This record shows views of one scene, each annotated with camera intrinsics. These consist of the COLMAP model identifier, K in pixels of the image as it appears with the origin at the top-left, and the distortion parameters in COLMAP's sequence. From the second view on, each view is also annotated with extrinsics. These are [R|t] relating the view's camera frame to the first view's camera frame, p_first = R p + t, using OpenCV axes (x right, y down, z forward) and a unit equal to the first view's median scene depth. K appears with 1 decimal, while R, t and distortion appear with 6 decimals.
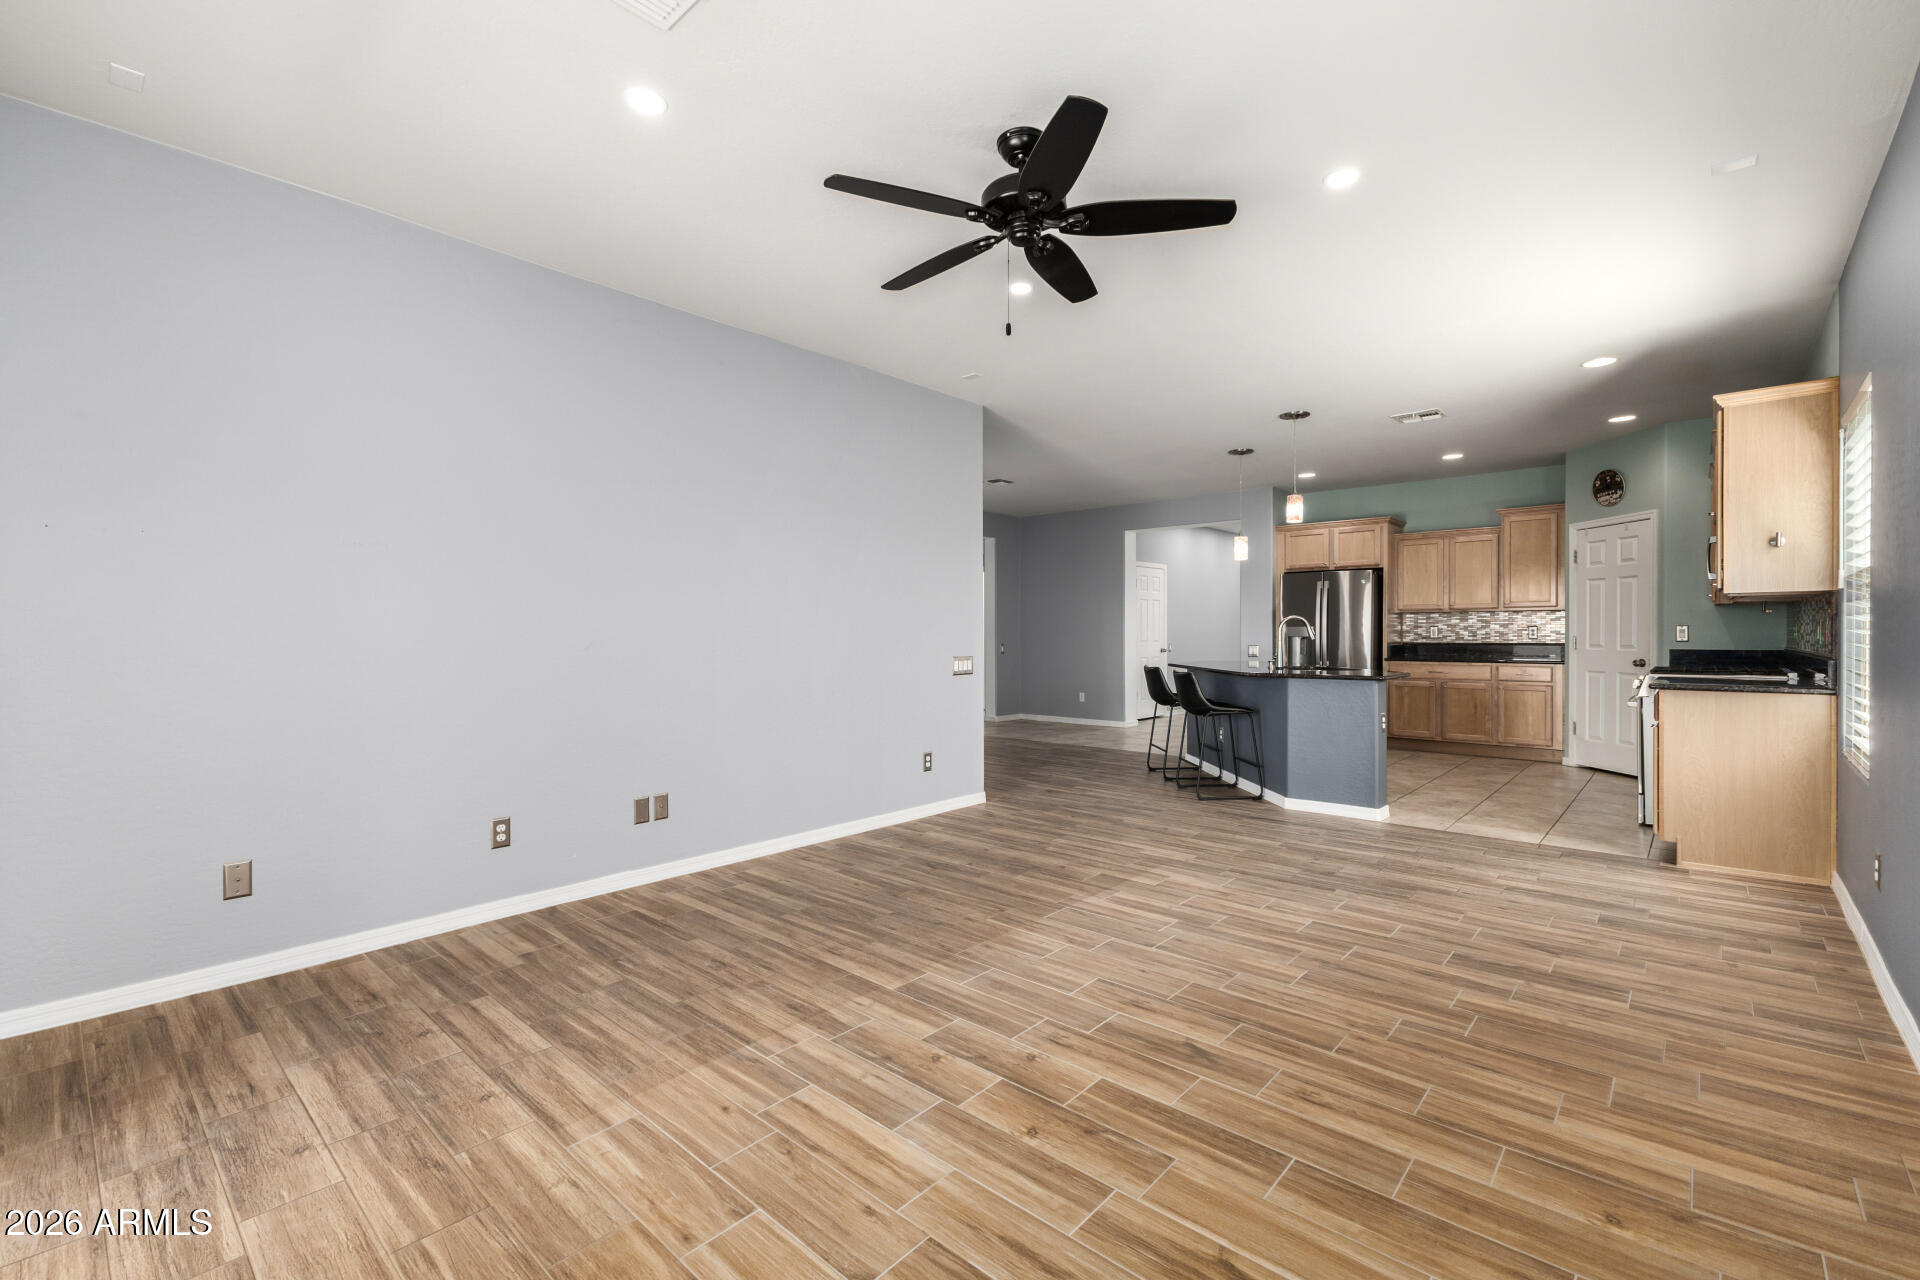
lens RADIAL K [[827.3, 0, 964.8], [0, 827.3, 636.2], [0, 0, 1]] dist [0.013520, -0.002817]
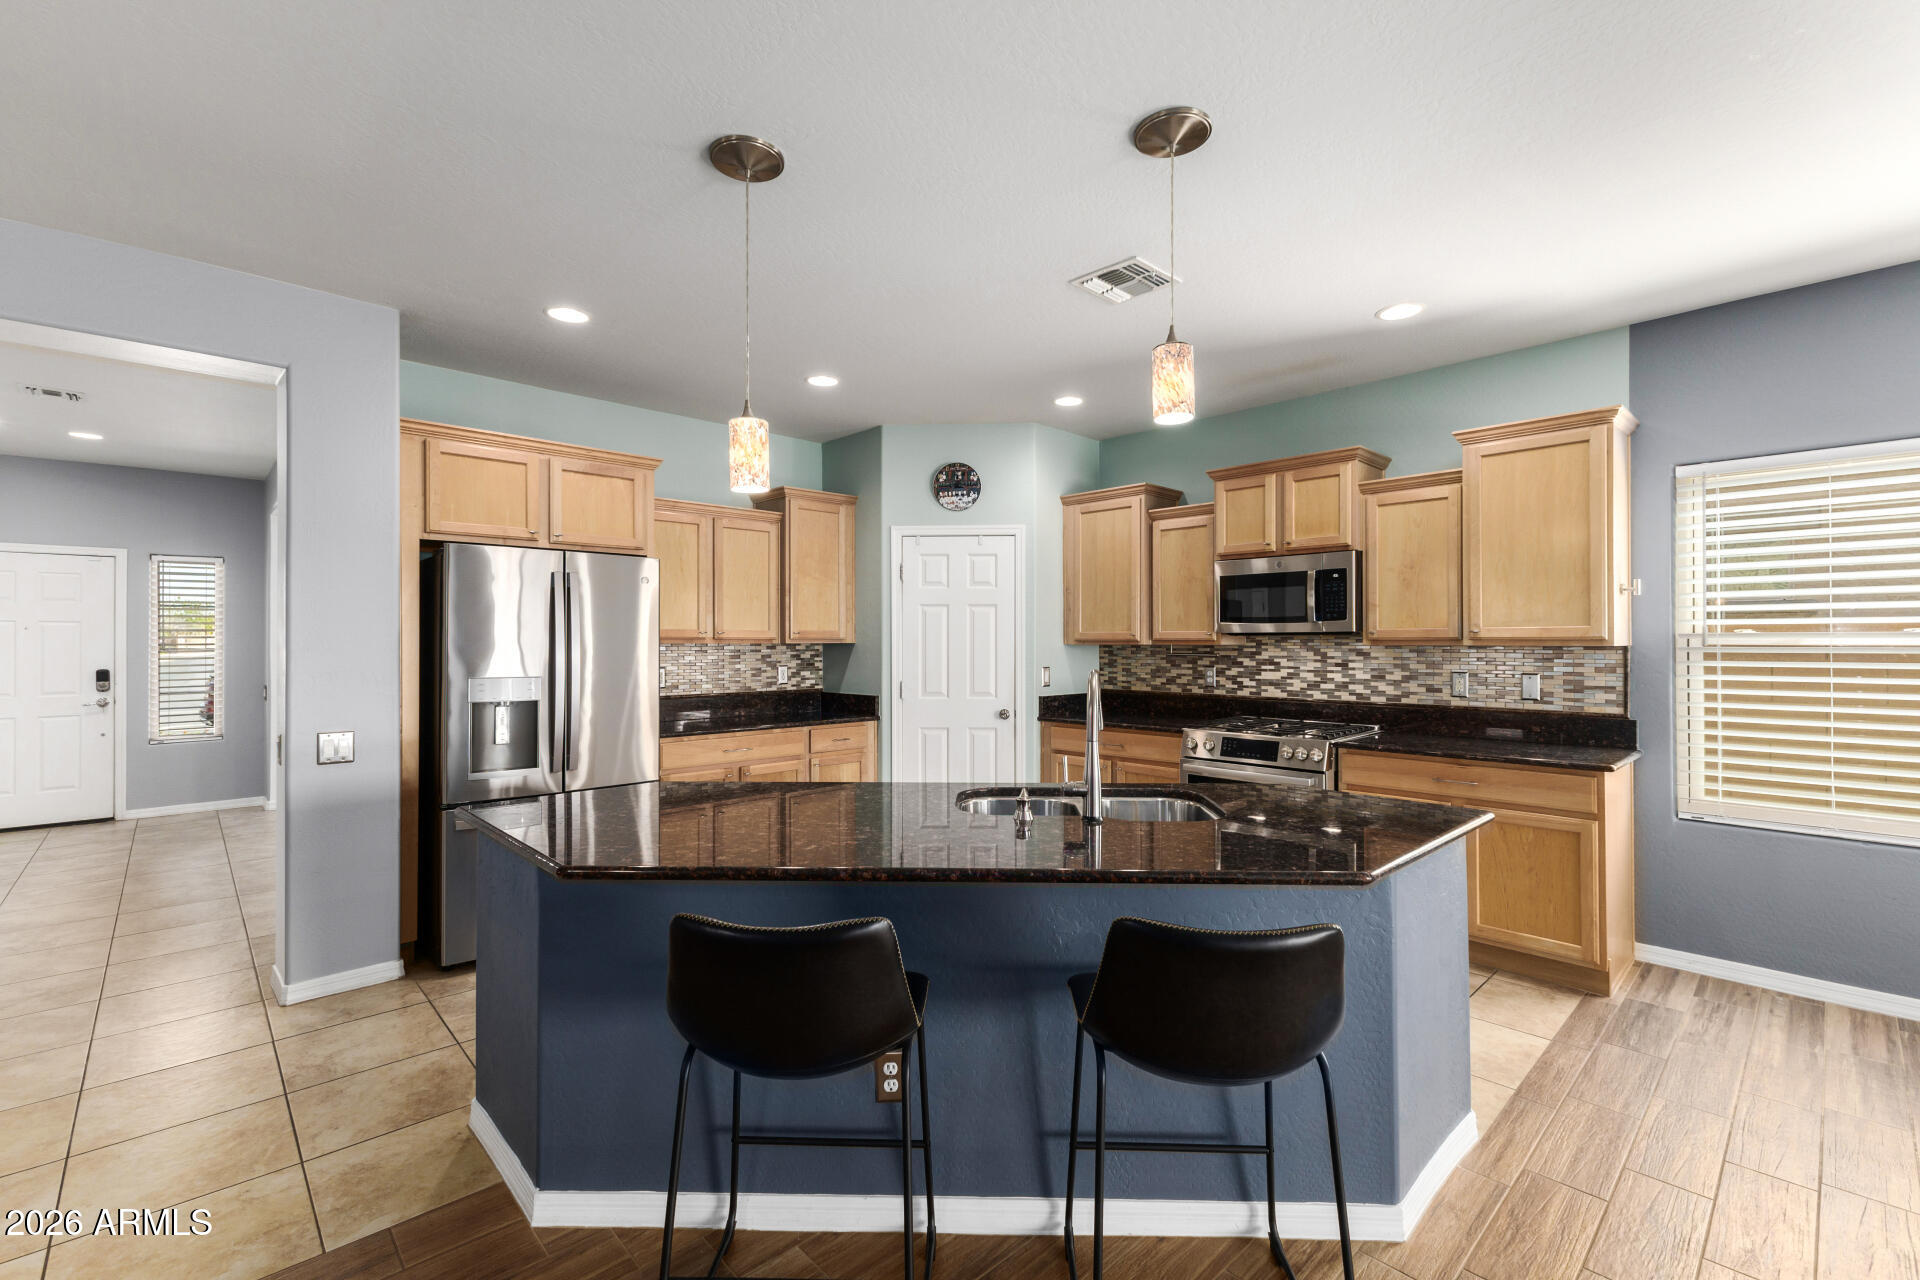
lens RADIAL K [[827.3, 0, 963.1], [0, 827.3, 636.1], [0, 0, 1]] dist [0.013520, -0.002817]
pose [[0.077833, 0.010943, 0.996906, 0.055733], [0.008279, 0.999898, -0.011622, -0.073528], [-0.996932, 0.009158, 0.077735, 2.039837]]
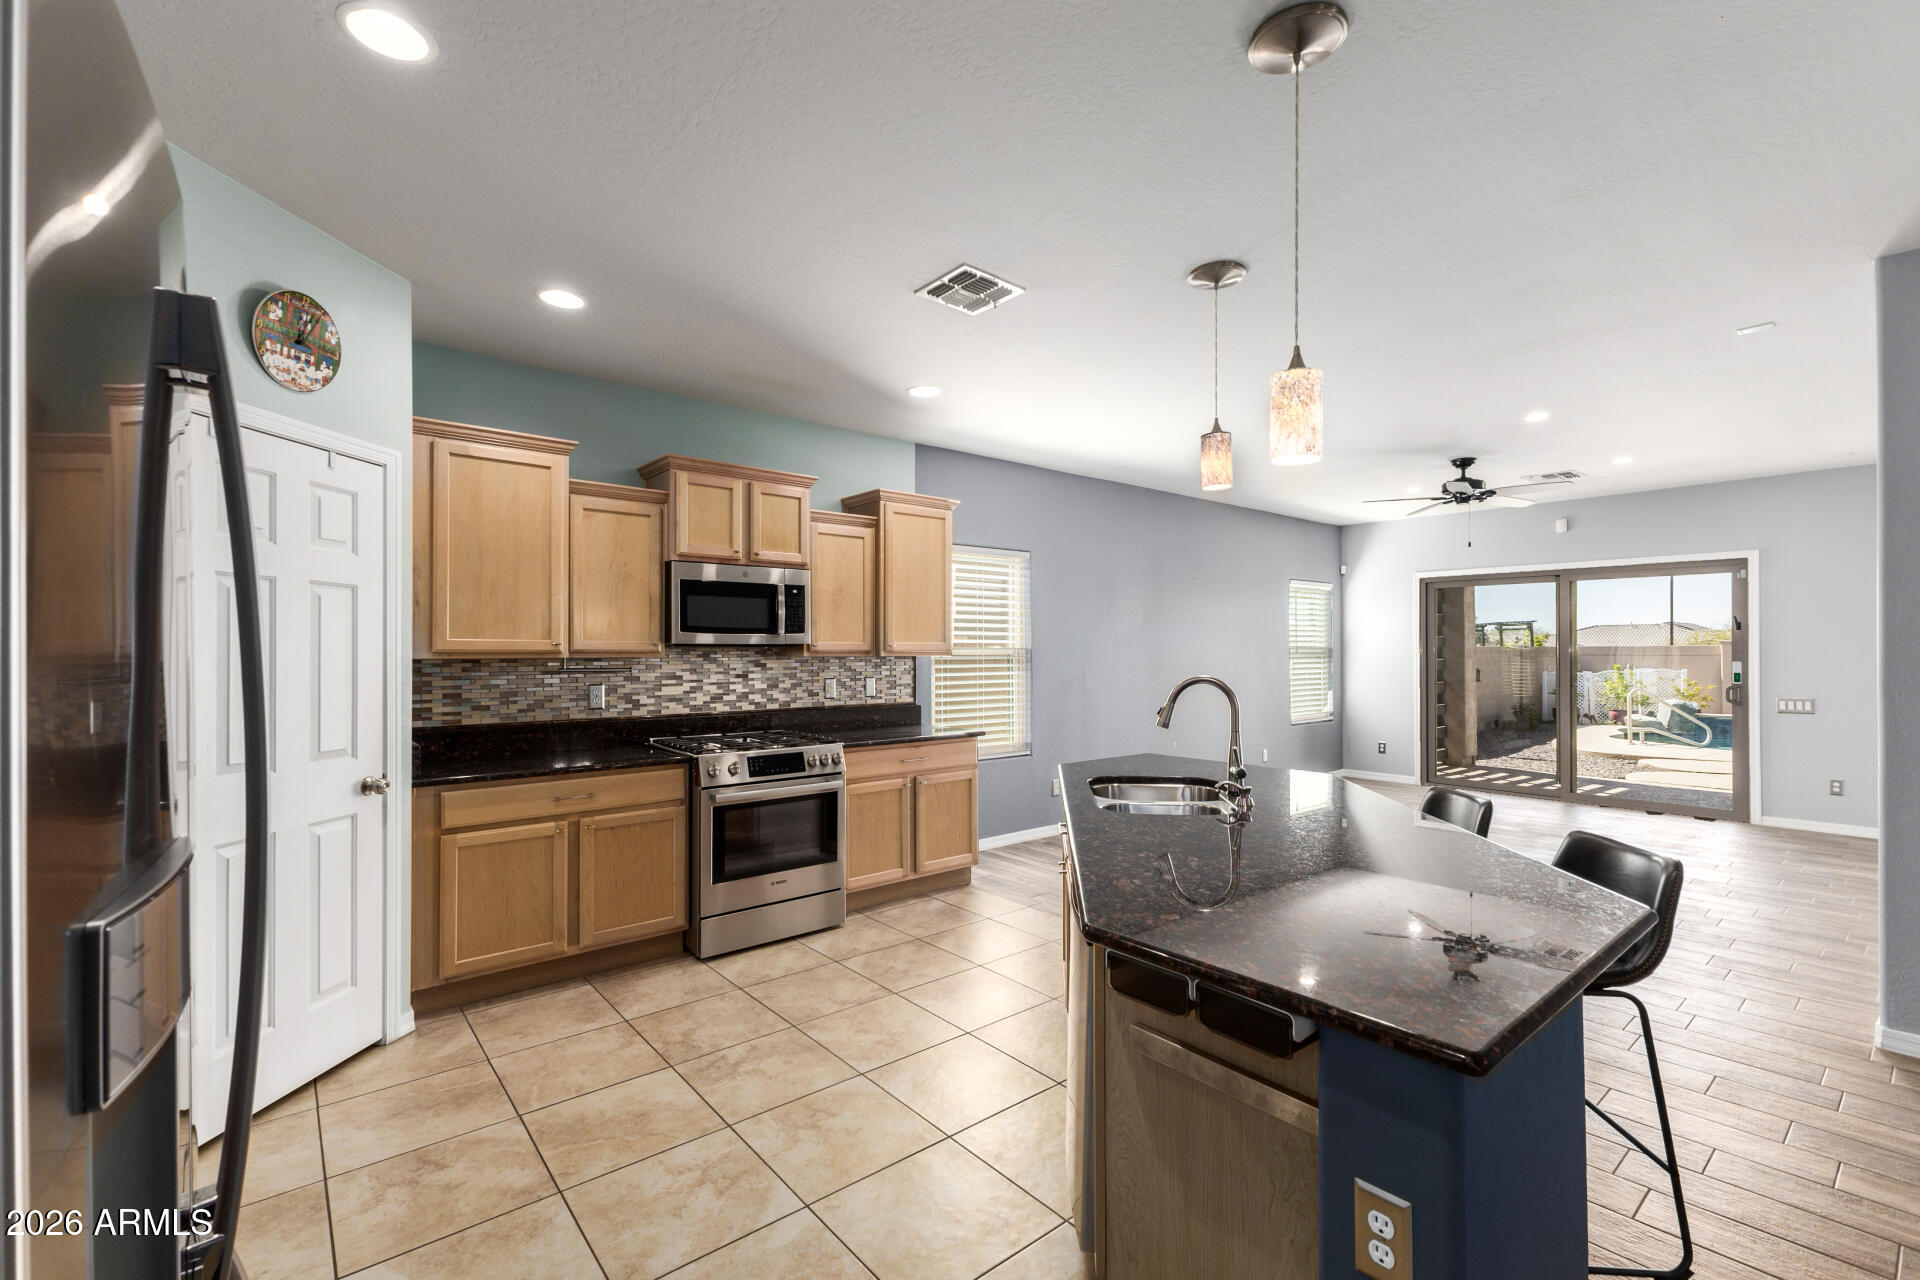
lens RADIAL K [[827.3, 0, 962.3], [0, 827.3, 648.6], [0, 0, 1]] dist [0.013520, -0.002817]
pose [[-0.988769, 0.008025, 0.149233, 0.873019], [0.008250, 0.999966, 0.000890, -0.081453], [-0.149221, 0.002111, -0.988802, 2.846631]]
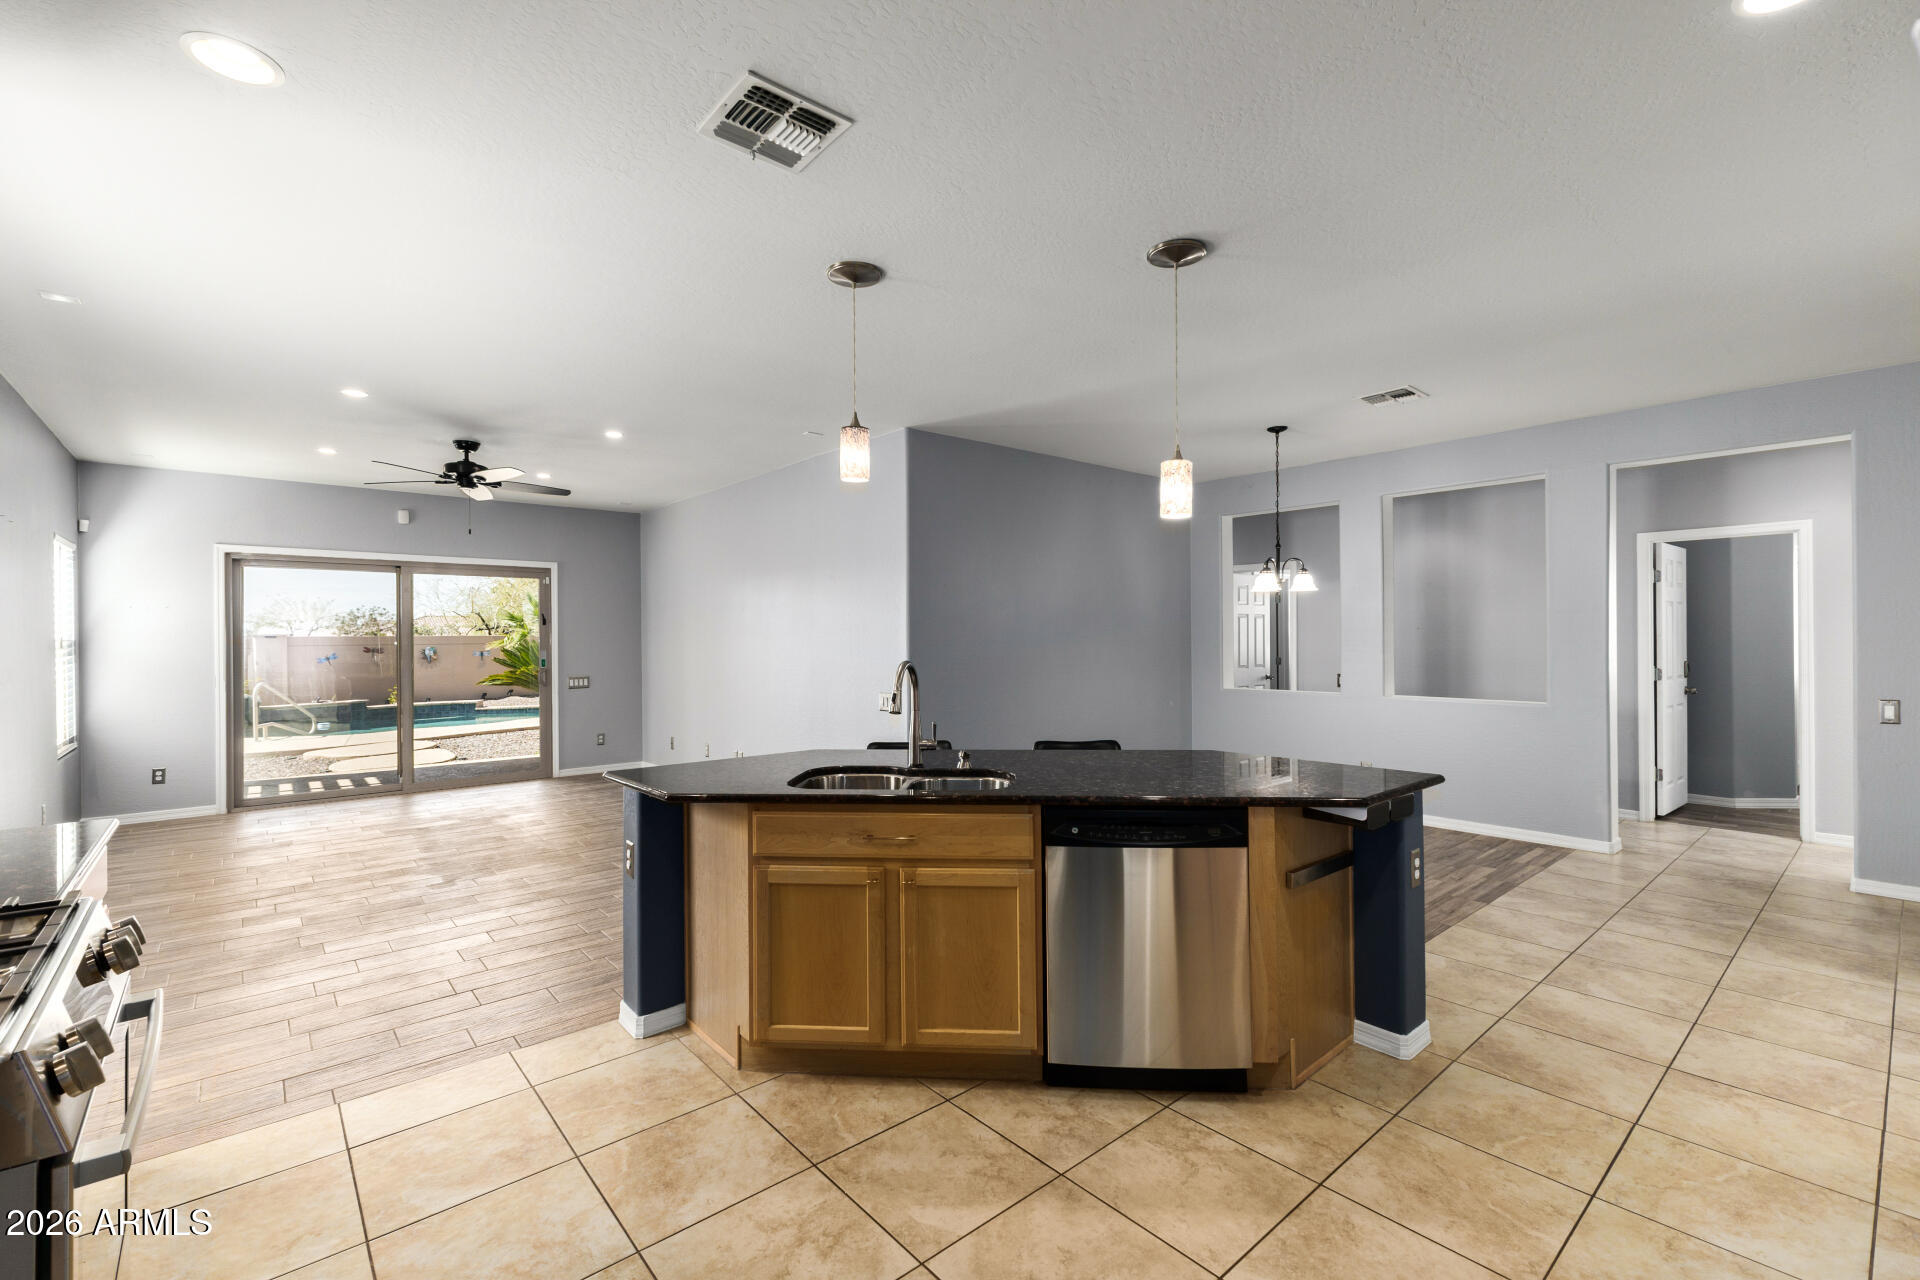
lens RADIAL K [[827.3, 0, 961.5], [0, 827.3, 636.3], [0, 0, 1]] dist [0.013520, -0.002817]
pose [[-0.132931, 0.004248, -0.991116, 1.635999], [0.003584, 0.999986, 0.003806, -0.079932], [0.991119, -0.003046, -0.132944, 2.155387]]
